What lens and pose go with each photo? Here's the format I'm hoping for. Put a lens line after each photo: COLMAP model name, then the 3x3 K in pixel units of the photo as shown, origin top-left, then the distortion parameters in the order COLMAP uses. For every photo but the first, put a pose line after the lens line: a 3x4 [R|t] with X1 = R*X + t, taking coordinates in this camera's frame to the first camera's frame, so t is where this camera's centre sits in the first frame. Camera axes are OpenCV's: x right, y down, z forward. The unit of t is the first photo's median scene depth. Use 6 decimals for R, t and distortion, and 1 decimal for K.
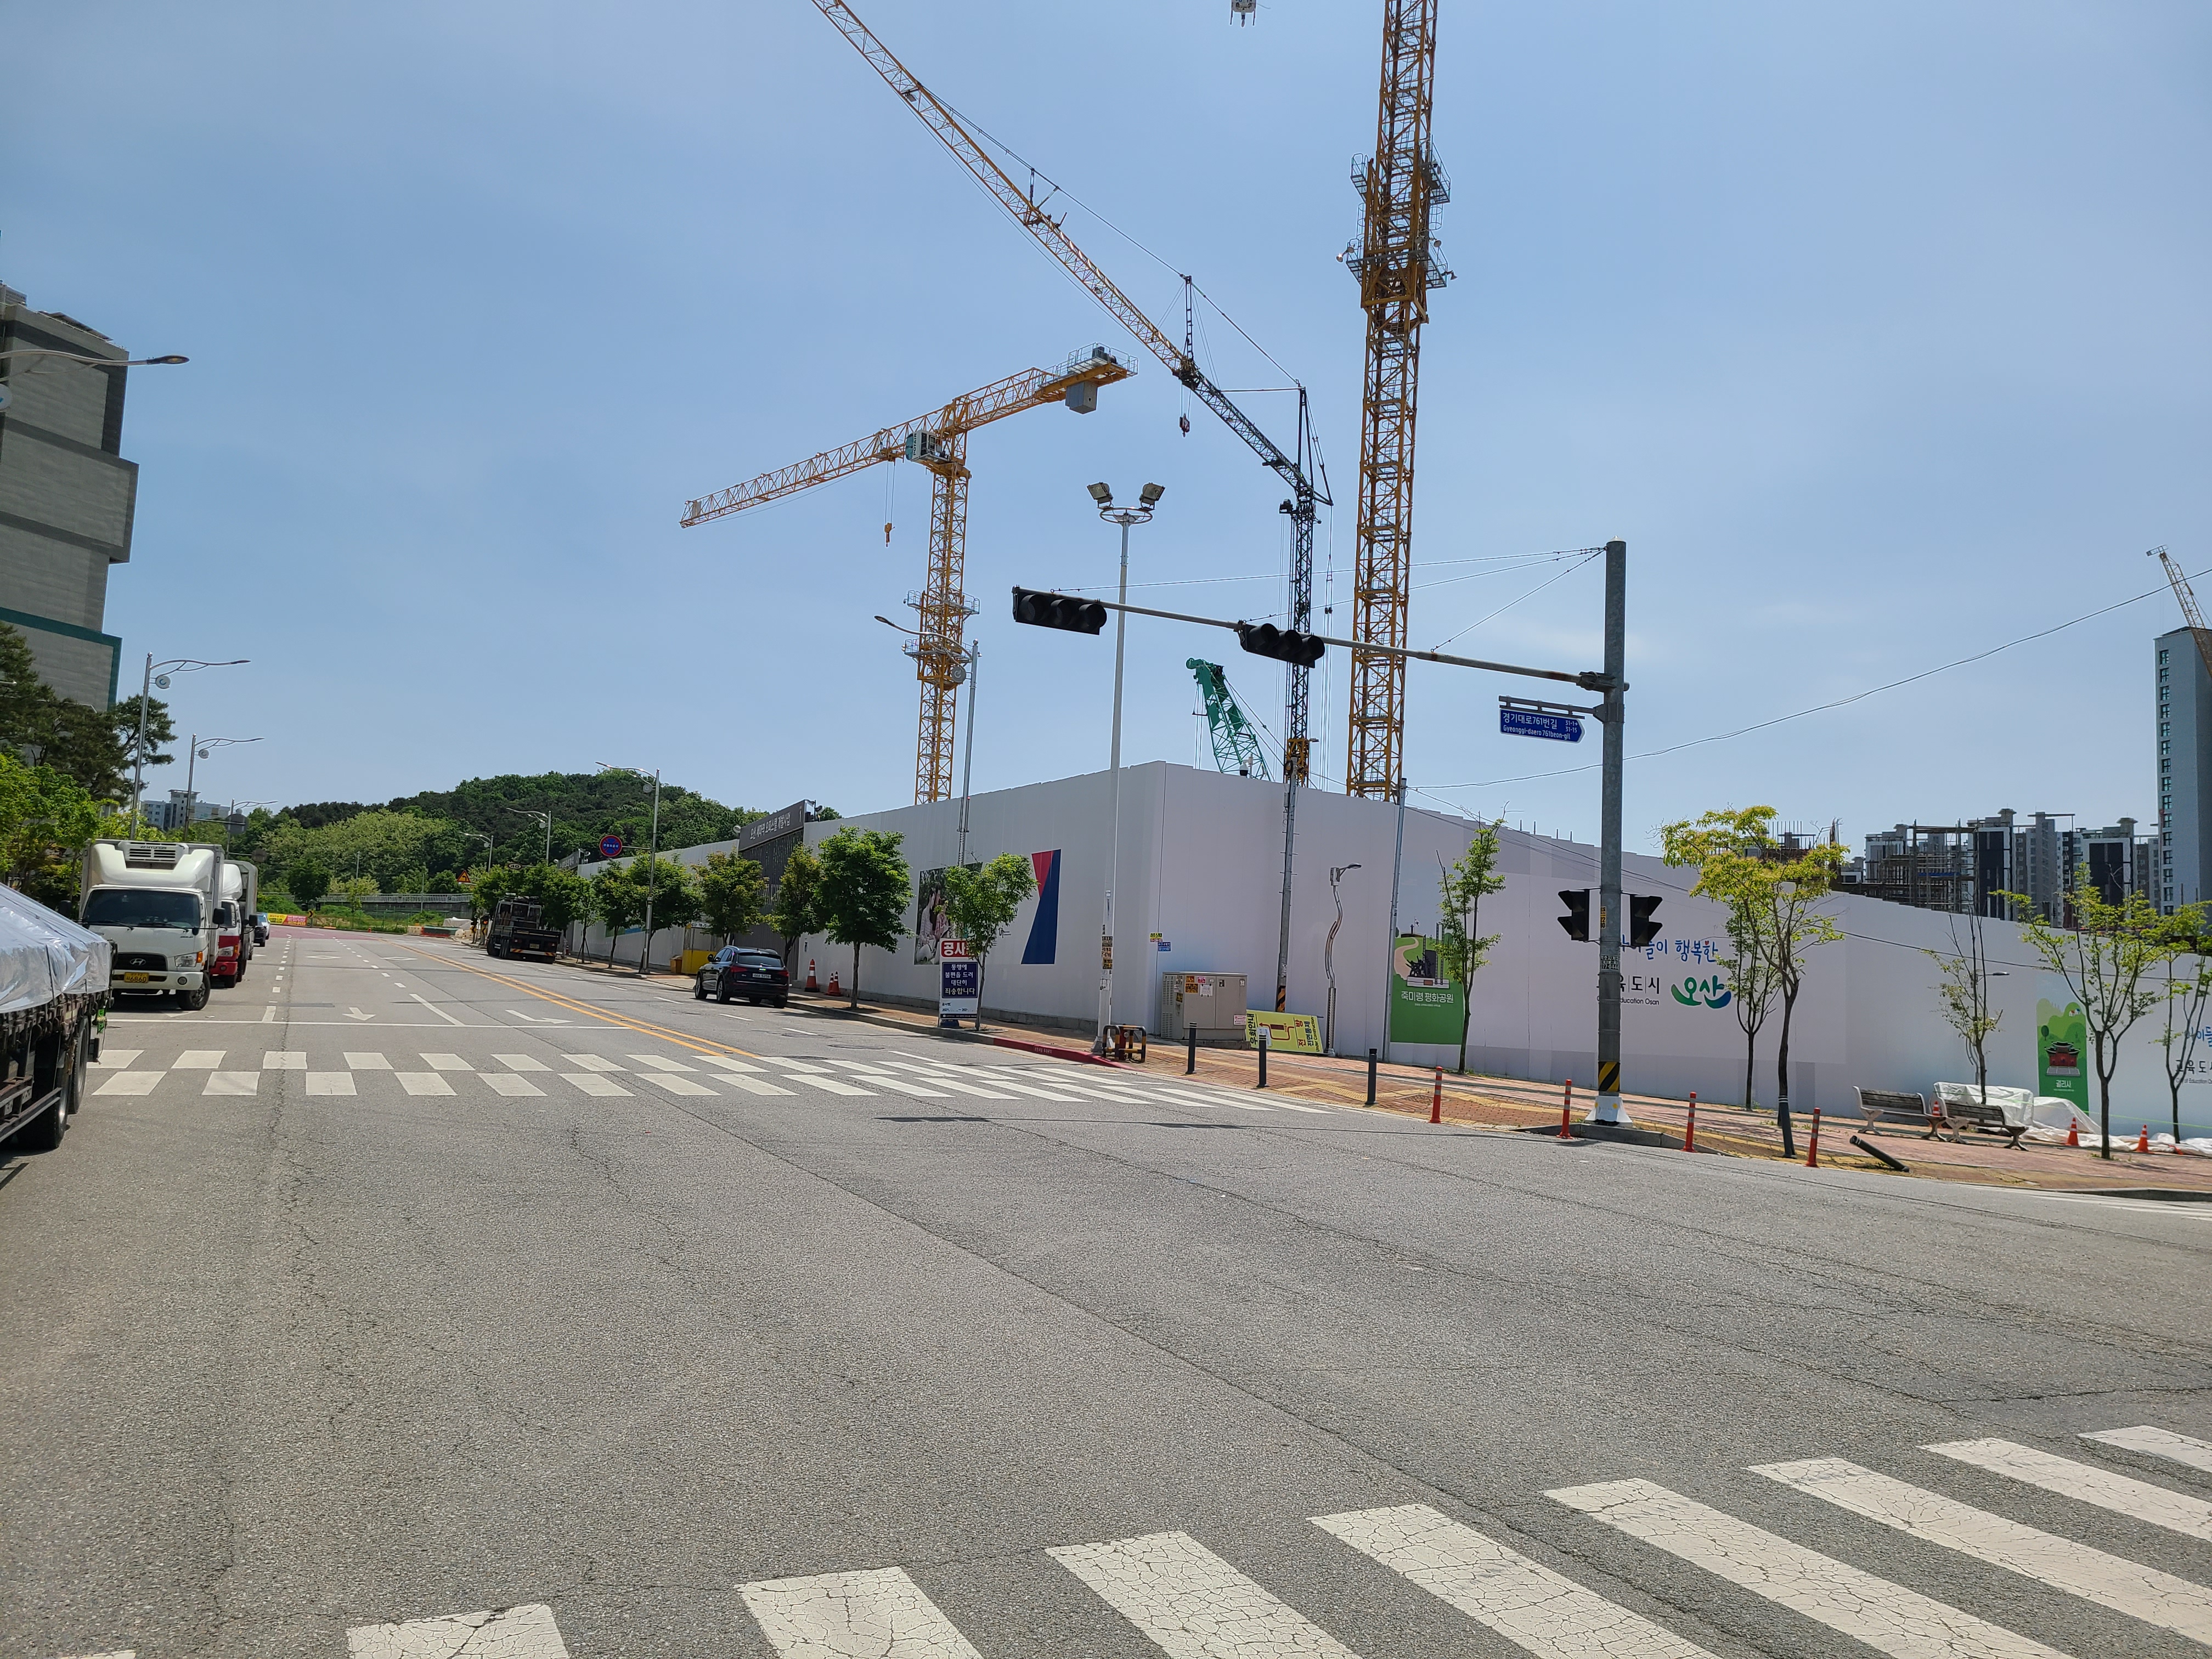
lens RADIAL K [[1664.6, 0, 1110.2], [0, 1664.6, 832.7], [0, 0, 1]] dist [0.039427, -0.020096]
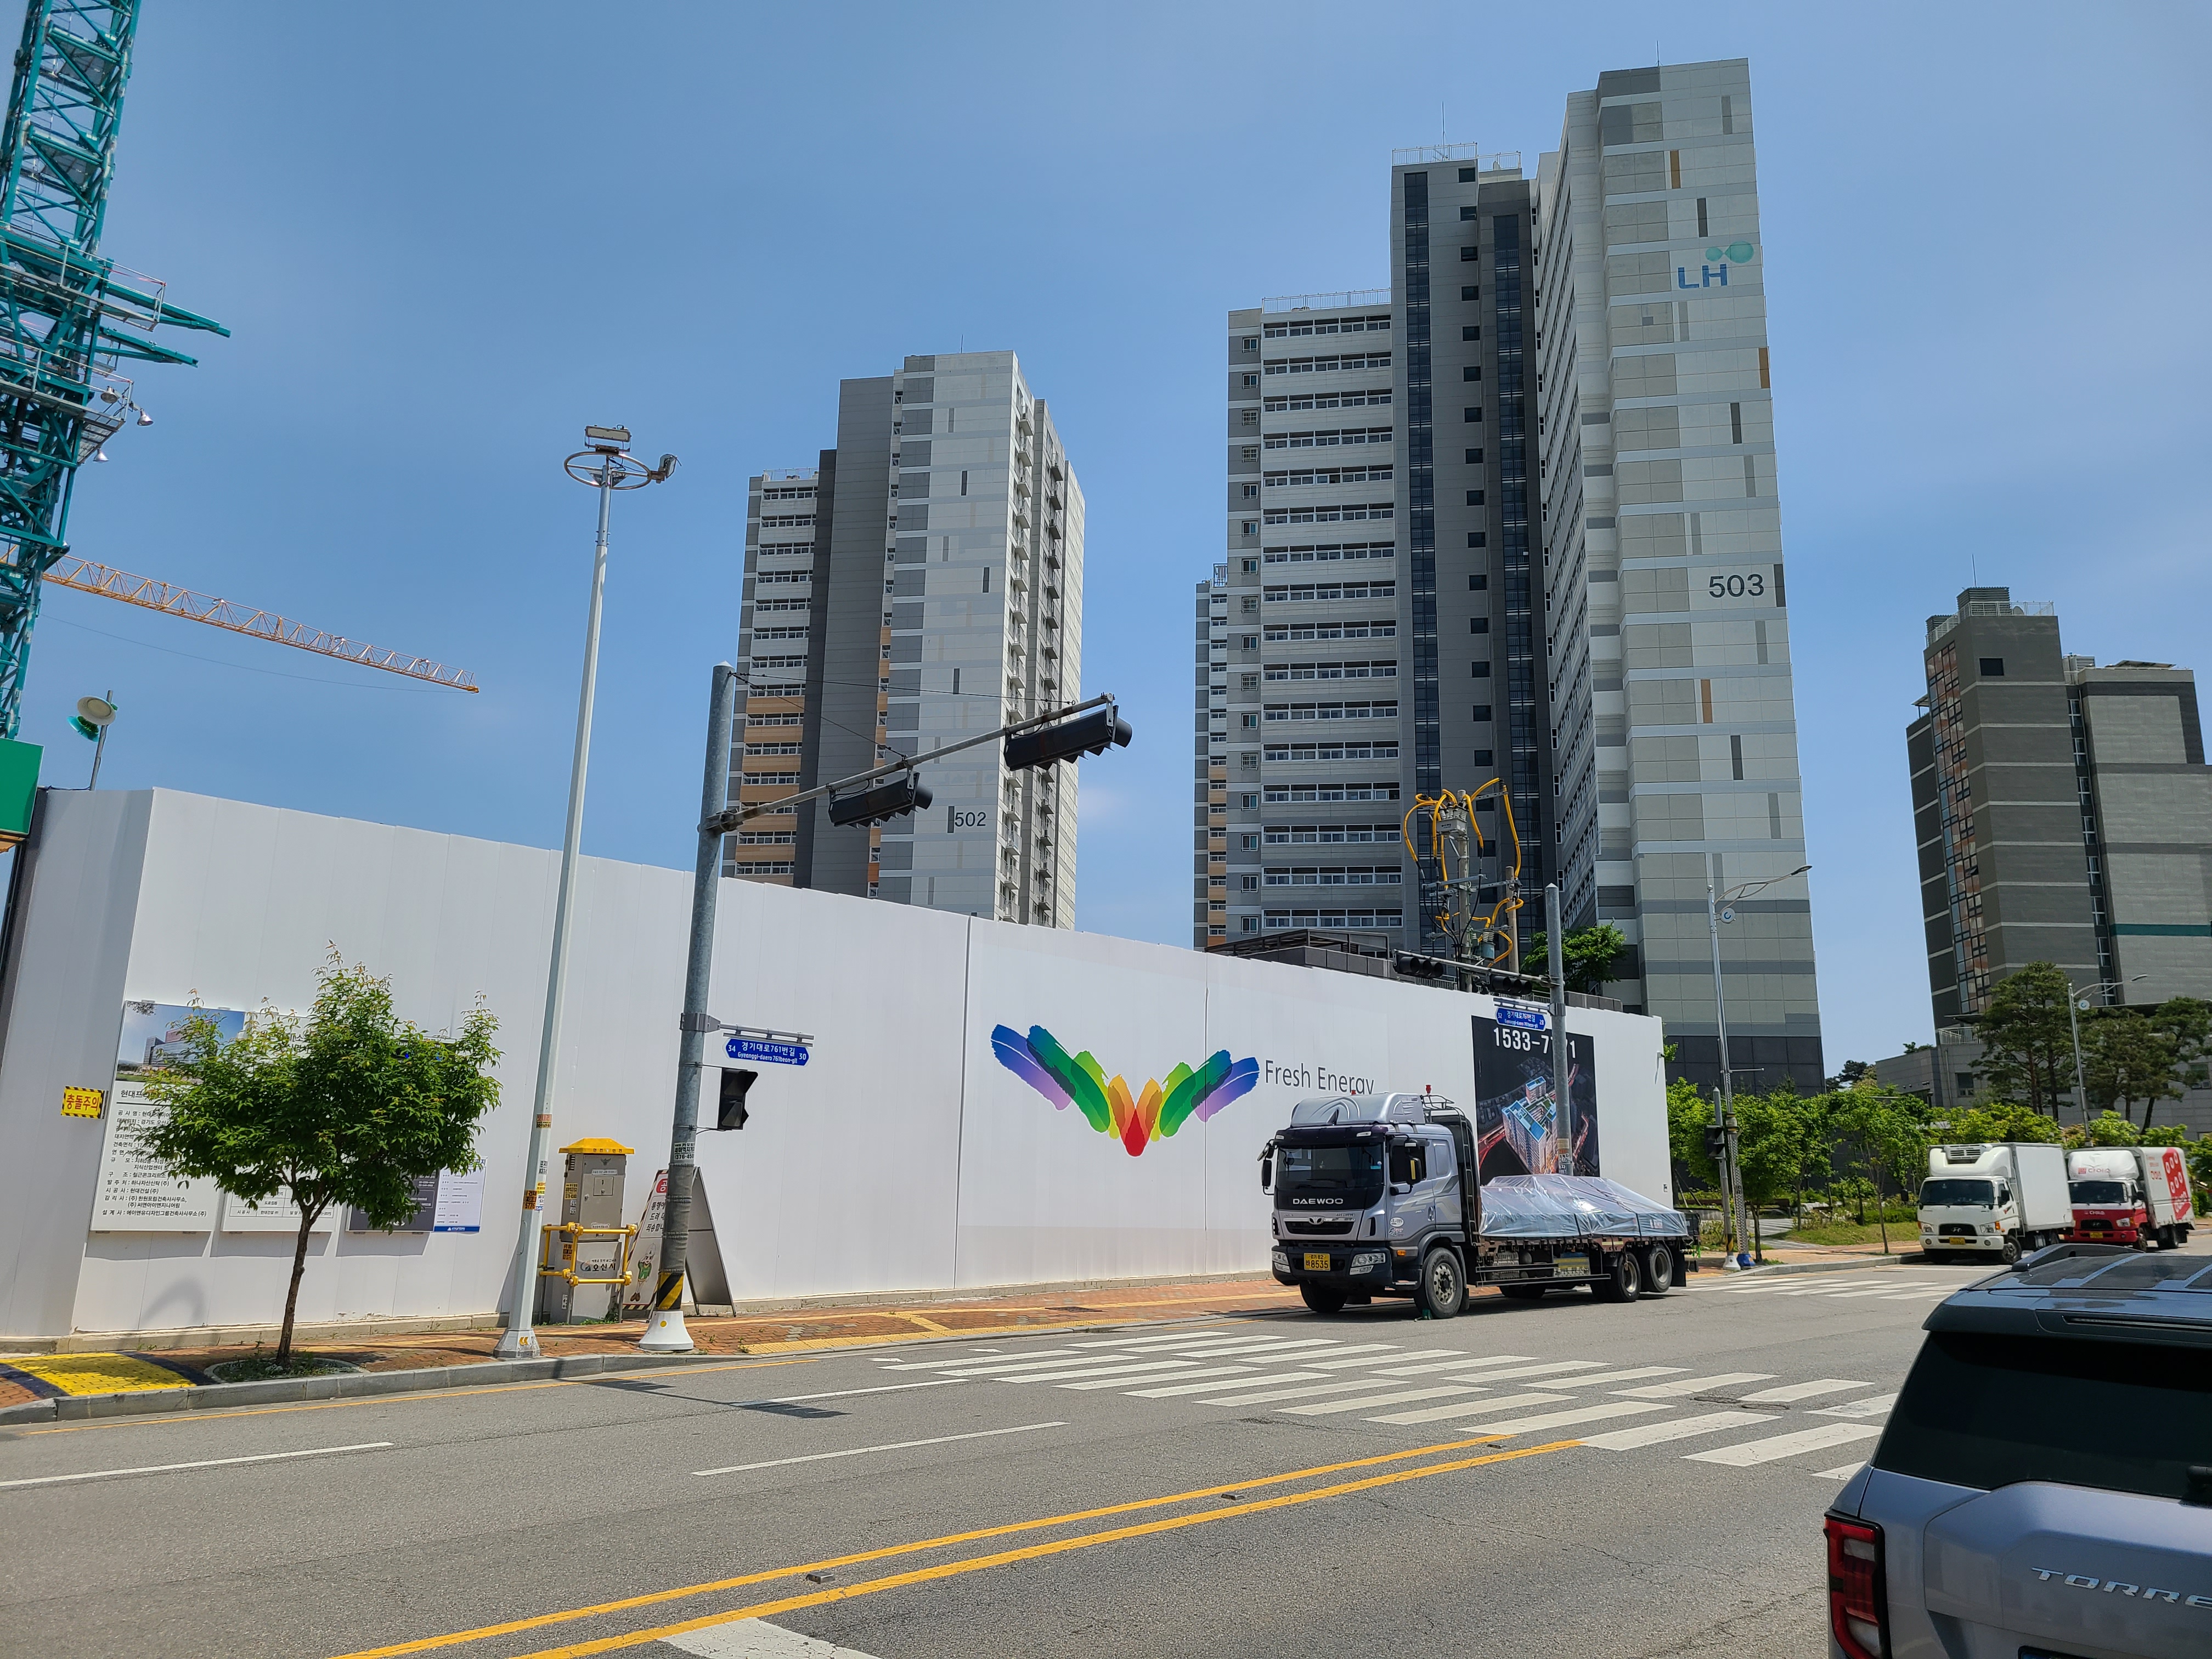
lens RADIAL K [[1664.6, 0, 1103.1], [0, 1664.6, 800.6], [0, 0, 1]] dist [0.039427, -0.020096]
pose [[0.340615, -0.260932, -0.903269, 0.574940], [0.091635, 0.965357, -0.244313, 0.005151], [0.935727, 0.000446, 0.352725, -0.210878]]
